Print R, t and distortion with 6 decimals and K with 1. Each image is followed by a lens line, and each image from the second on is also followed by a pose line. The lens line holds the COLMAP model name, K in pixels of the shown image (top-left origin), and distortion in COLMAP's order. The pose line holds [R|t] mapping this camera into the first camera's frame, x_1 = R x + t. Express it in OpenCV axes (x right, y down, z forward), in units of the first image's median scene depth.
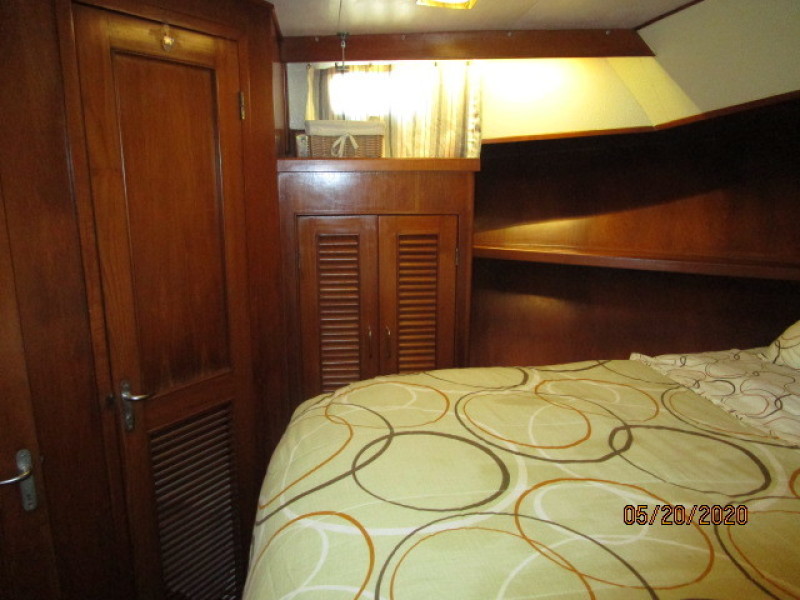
lens RADIAL K [[570.2, 0, 402.0], [0, 570.2, 299.2], [0, 0, 1]] dist [-0.023811, 0.004311]
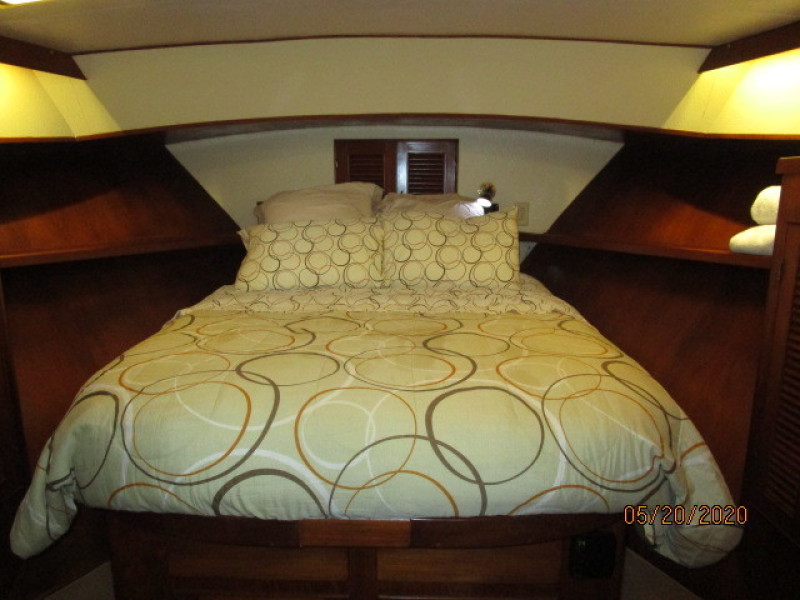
lens RADIAL K [[570.2, 0, 402.0], [0, 570.2, 299.2], [0, 0, 1]] dist [-0.023811, 0.004311]
pose [[0.144877, -0.203131, 0.968374, -0.716282], [0.224985, 0.959826, 0.167678, -0.031864], [-0.963531, 0.193577, 0.184758, 0.219941]]
